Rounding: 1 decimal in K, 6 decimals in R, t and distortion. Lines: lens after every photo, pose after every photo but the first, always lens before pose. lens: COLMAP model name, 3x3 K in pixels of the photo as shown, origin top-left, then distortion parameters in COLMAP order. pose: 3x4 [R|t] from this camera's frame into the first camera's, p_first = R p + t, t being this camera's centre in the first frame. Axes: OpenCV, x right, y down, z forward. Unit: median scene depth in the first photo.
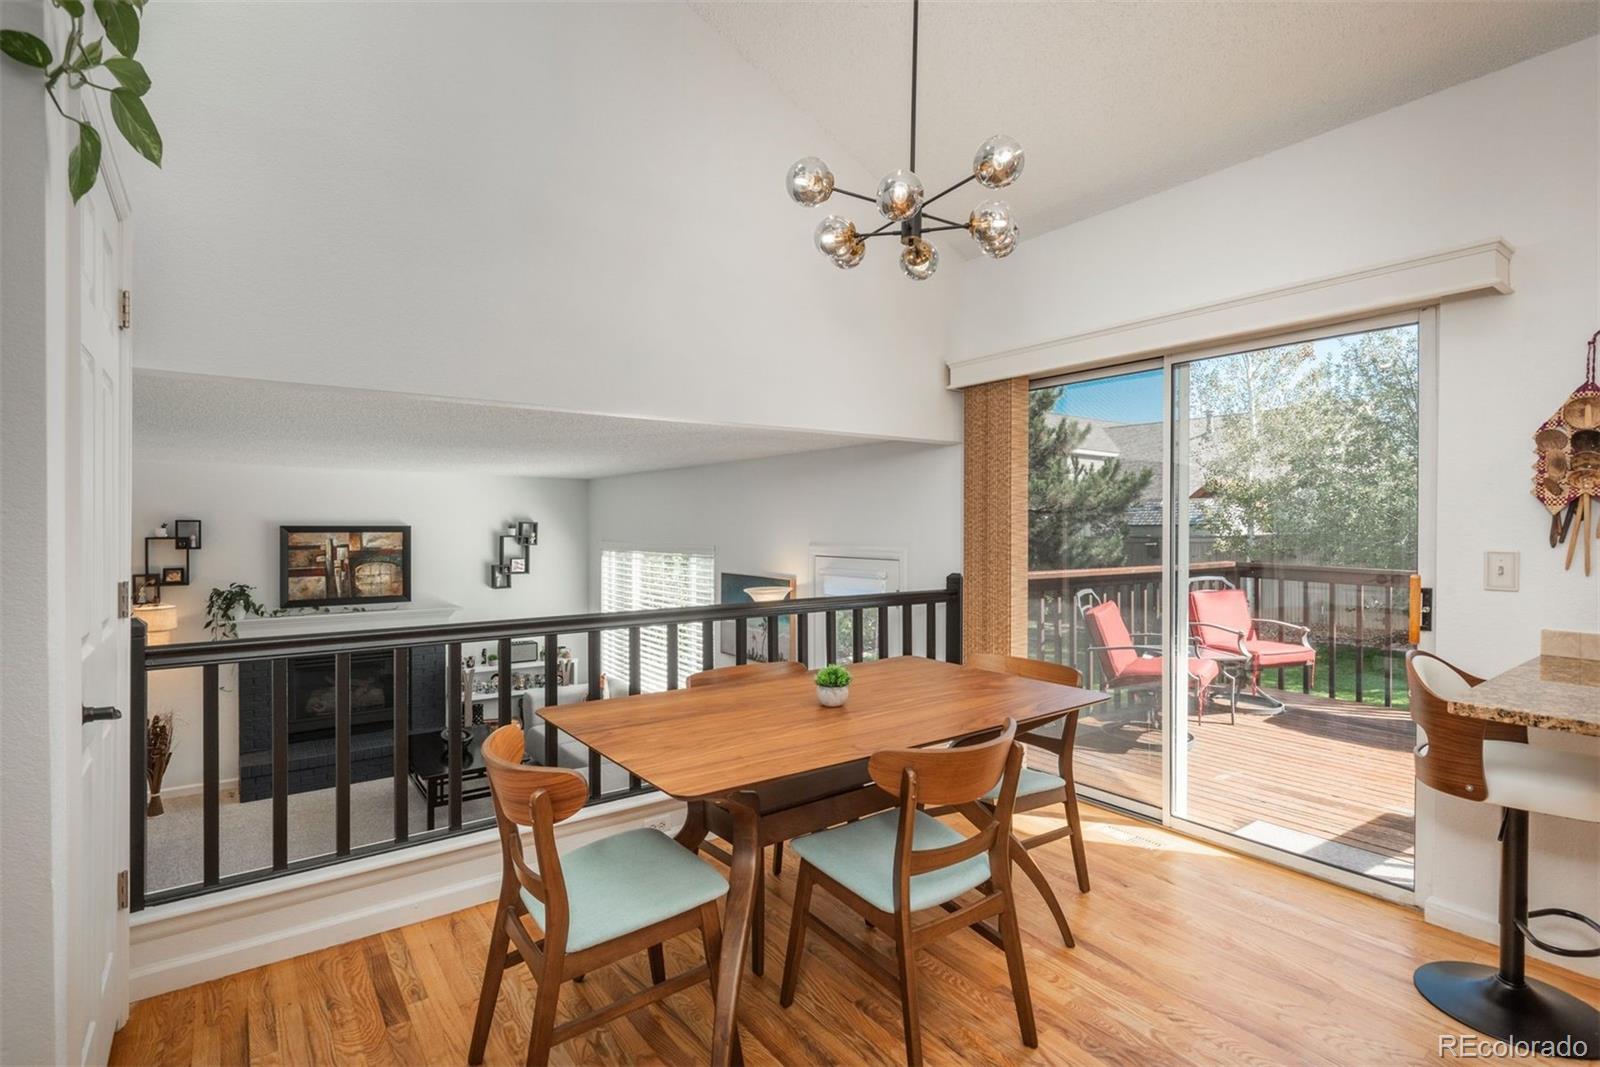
lens RADIAL K [[771.9, 0, 801.4], [0, 771.9, 531.7], [0, 0, 1]] dist [-0.001666, -0.000283]
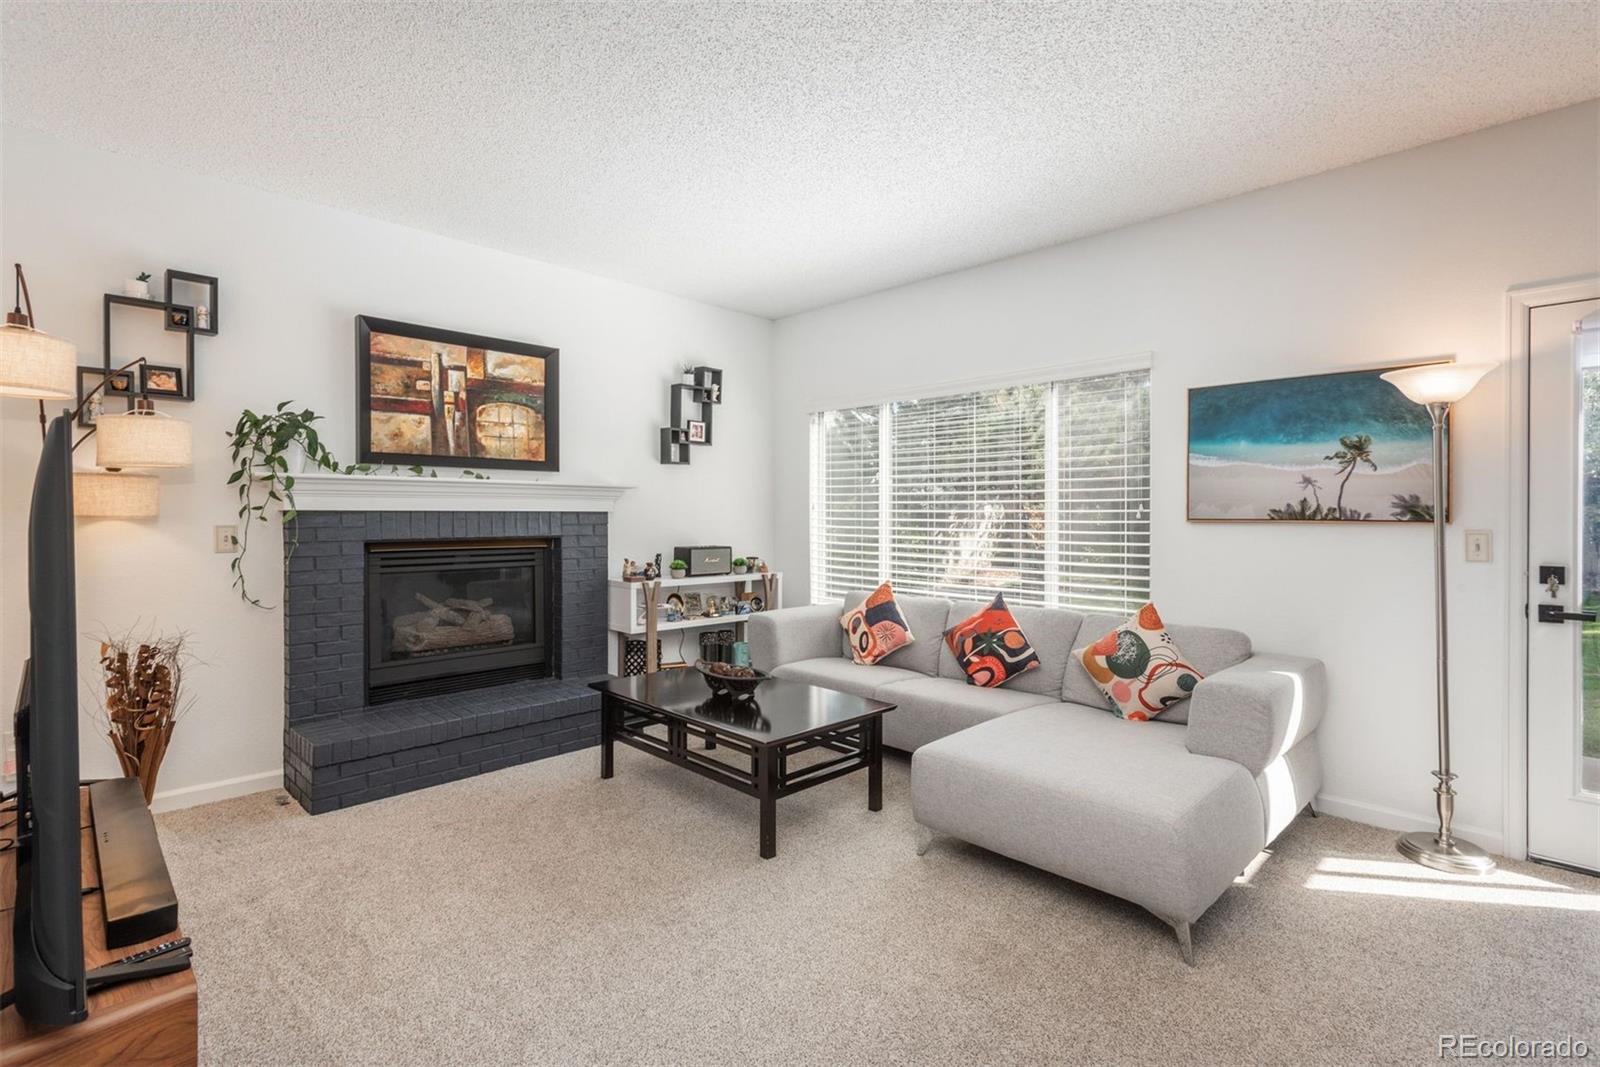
lens RADIAL K [[739.3, 0, 799.8], [0, 739.3, 525.7], [0, 0, 1]] dist [0.004450, 0.000174]
pose [[0.989871, 0.000564, 0.141967, -0.431797], [-0.001769, 0.999963, 0.008362, 0.138469], [-0.141957, -0.008528, 0.989836, 0.418807]]
